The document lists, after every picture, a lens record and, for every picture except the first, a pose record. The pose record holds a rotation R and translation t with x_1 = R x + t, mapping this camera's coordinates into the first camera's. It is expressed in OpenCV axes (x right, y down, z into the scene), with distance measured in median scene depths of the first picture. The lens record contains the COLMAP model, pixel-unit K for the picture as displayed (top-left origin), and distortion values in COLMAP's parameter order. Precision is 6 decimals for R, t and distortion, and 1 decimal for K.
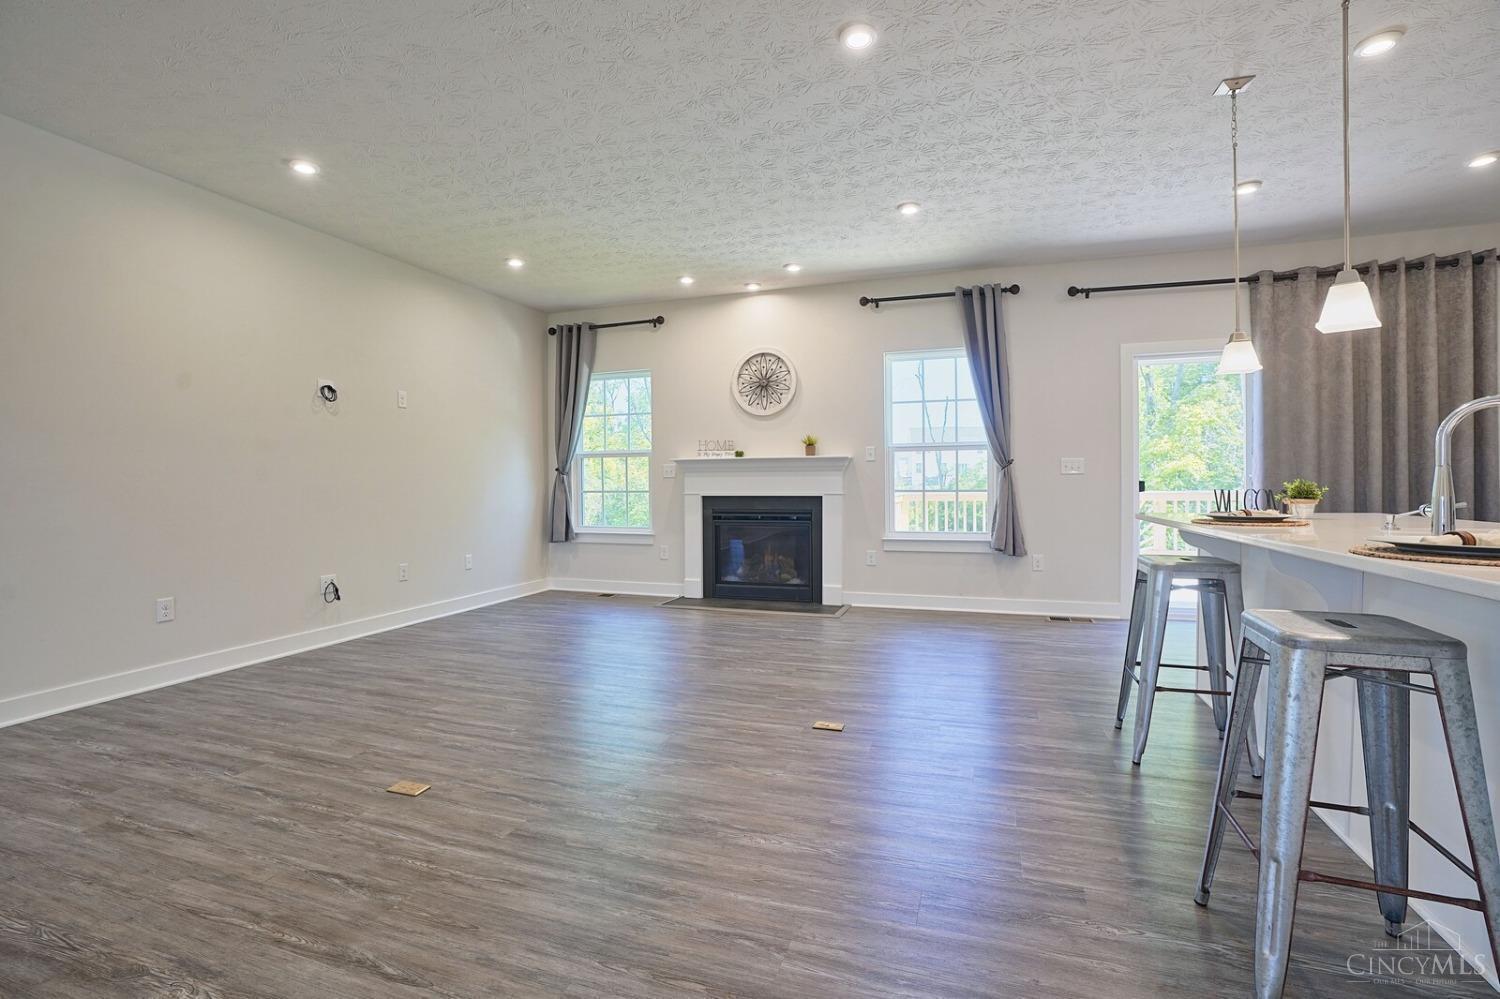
lens RADIAL K [[688.7, 0, 749.7], [0, 688.7, 496.2], [0, 0, 1]] dist [-0.058174, 0.018694]
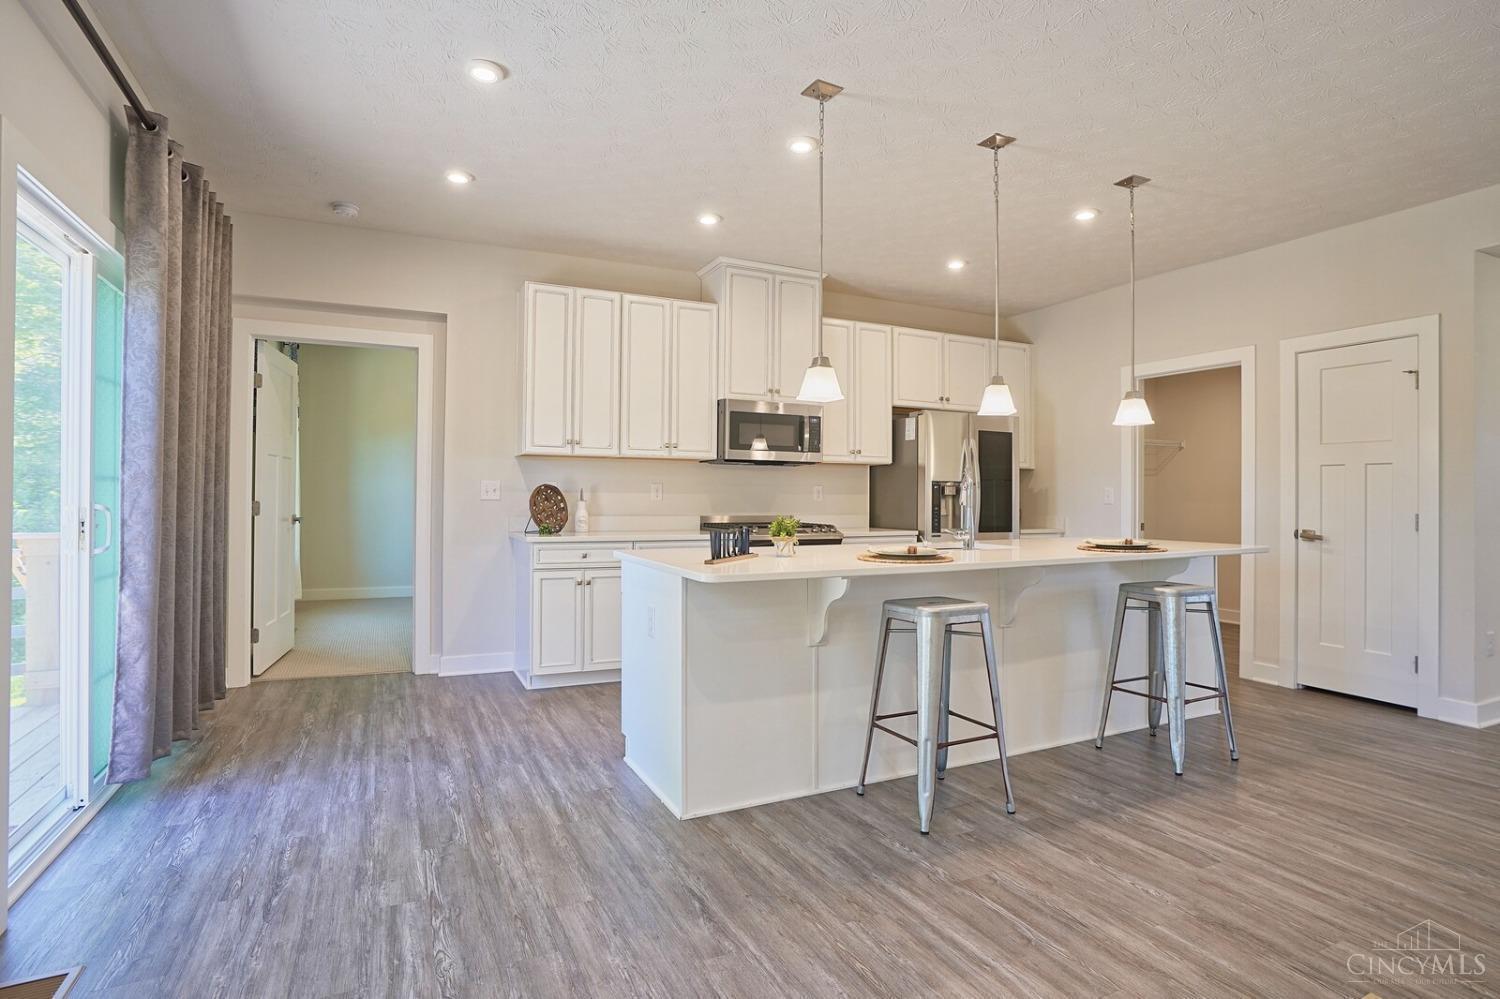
lens RADIAL K [[767.3, 0, 739.8], [0, 767.3, 489.5], [0, 0, 1]] dist [-0.041353, 0.004813]
pose [[-0.697124, 0.007249, 0.716914, 0.031623], [0.012192, 0.999924, 0.001745, -0.036483], [-0.716846, 0.009957, -0.697160, 1.012989]]
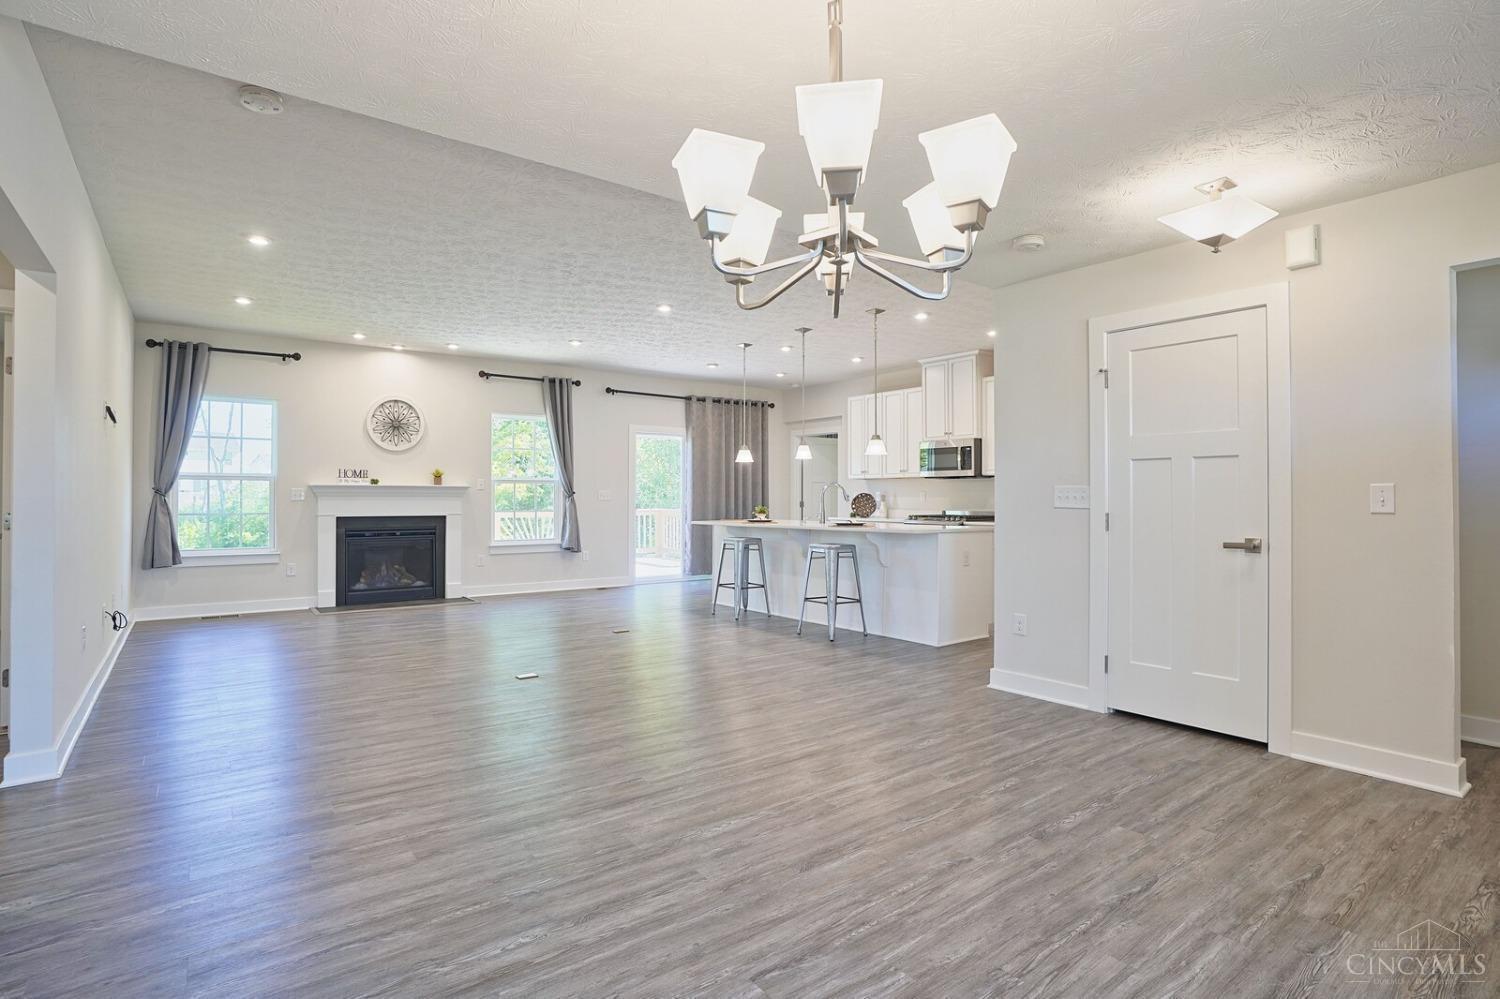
lens RADIAL K [[723.5, 0, 746.5], [0, 723.5, 500.9], [0, 0, 1]] dist [-0.041440, 0.004487]
pose [[0.549444, 0.002034, 0.835528, -0.839666], [0.013340, 0.999848, -0.011207, -0.006248], [-0.835424, 0.017303, 0.549333, -0.265755]]
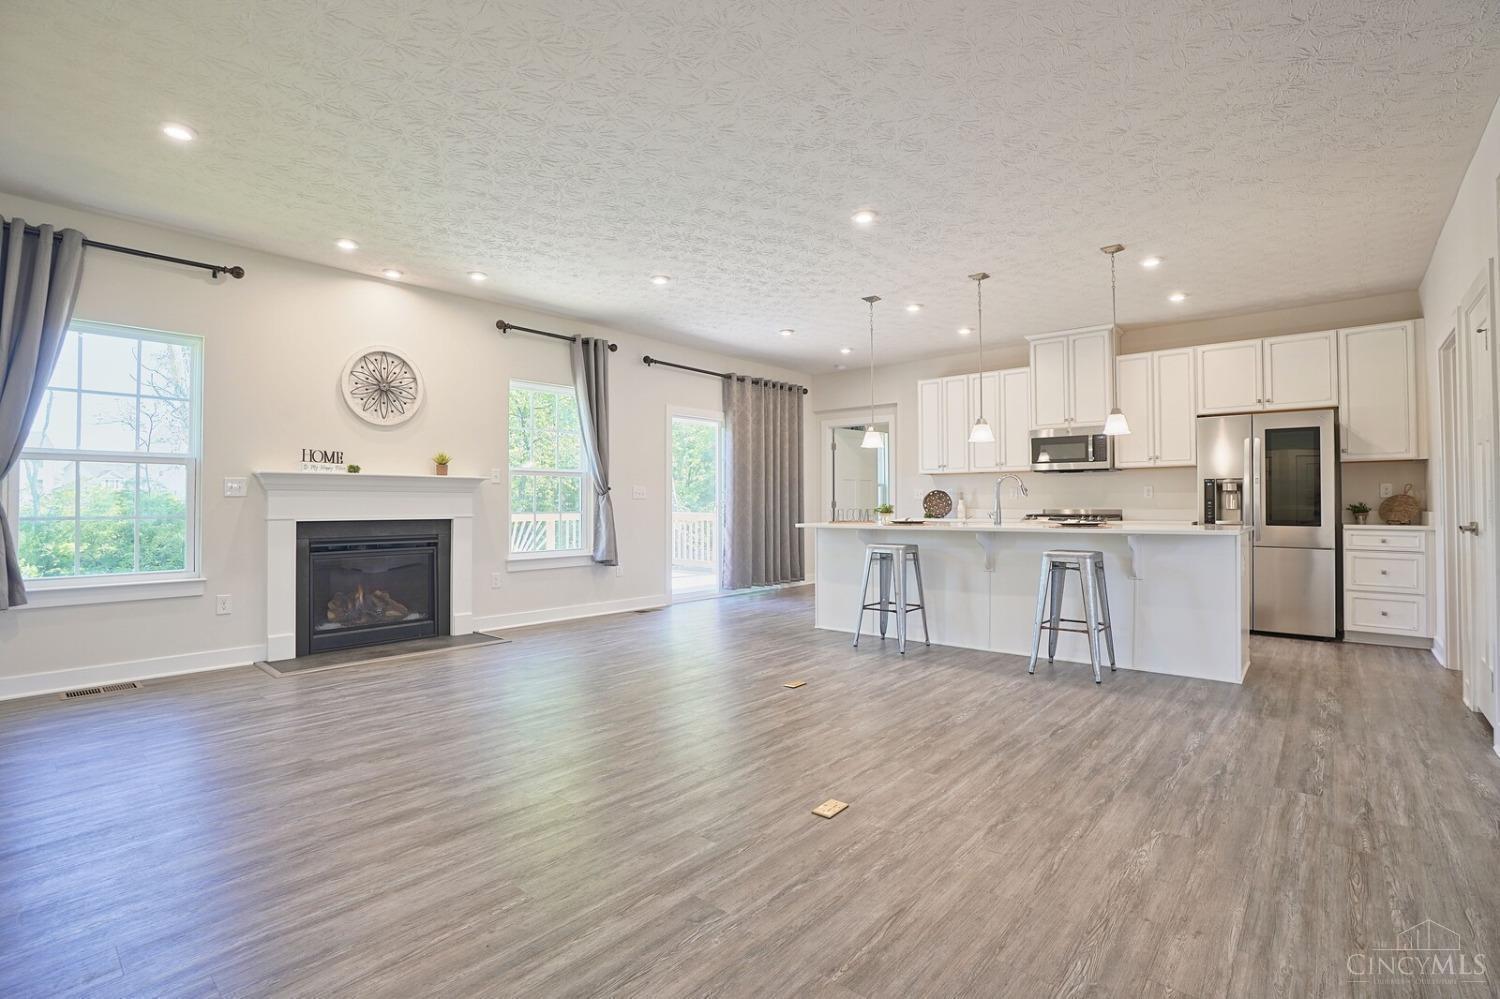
lens RADIAL K [[688.7, 0, 744.6], [0, 688.7, 494.4], [0, 0, 1]] dist [-0.058174, 0.018694]
pose [[0.378849, 0.017301, 0.925297, -0.689921], [0.018944, 0.999471, -0.026445, -0.002500], [-0.925265, 0.027548, 0.378321, 0.334859]]
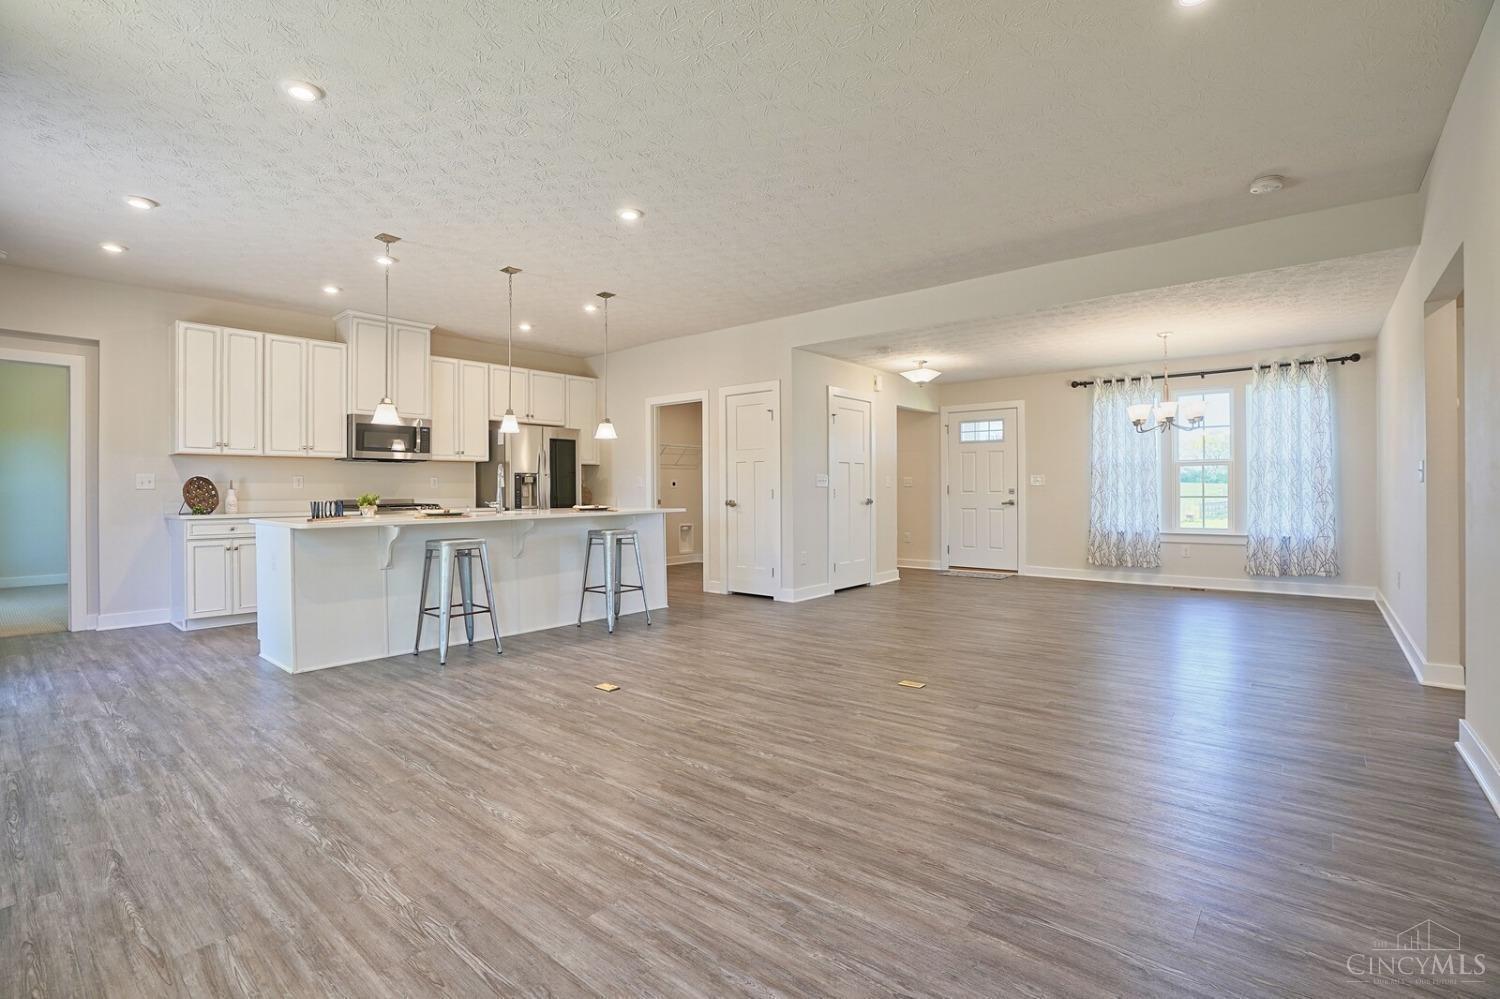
lens RADIAL K [[688.7, 0, 737.2], [0, 688.7, 490.1], [0, 0, 1]] dist [-0.058174, 0.018694]
pose [[-0.928437, 0.012281, 0.371288, -0.335306], [0.020335, 0.999635, 0.017785, -0.023752], [-0.370934, 0.024063, -0.928347, 1.205760]]
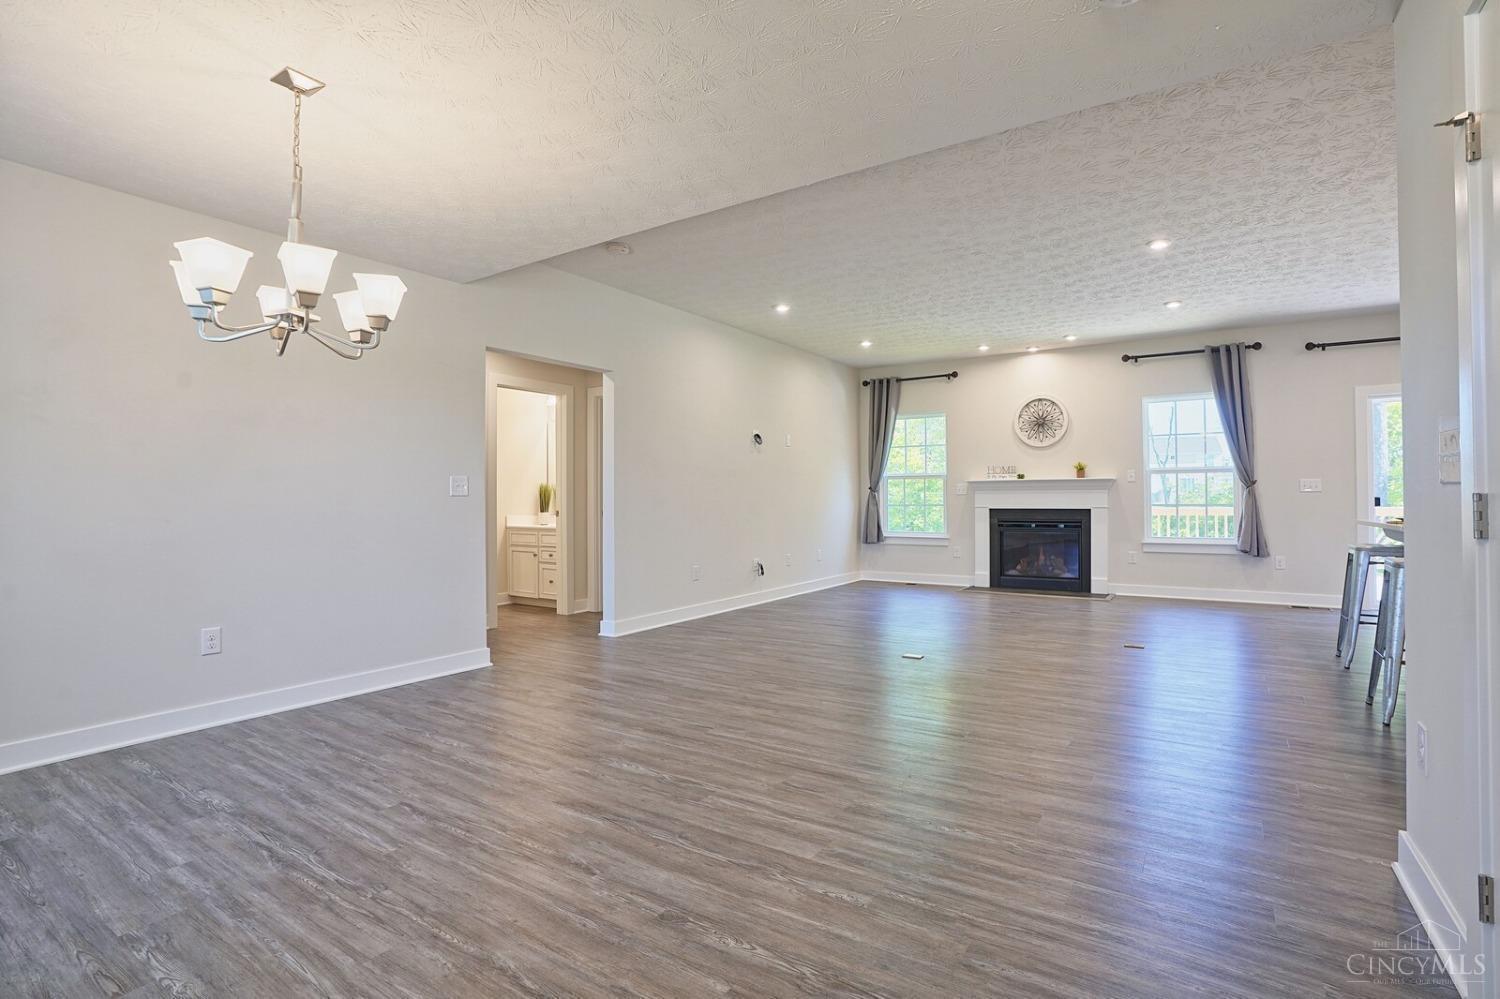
lens RADIAL K [[723.5, 0, 766.4], [0, 723.5, 482.3], [0, 0, 1]] dist [-0.041440, 0.004487]
pose [[0.973707, -0.003163, -0.227782, -0.207036], [-0.006898, 0.999036, -0.043362, 0.013813], [0.227700, 0.043793, 0.972746, -0.506597]]
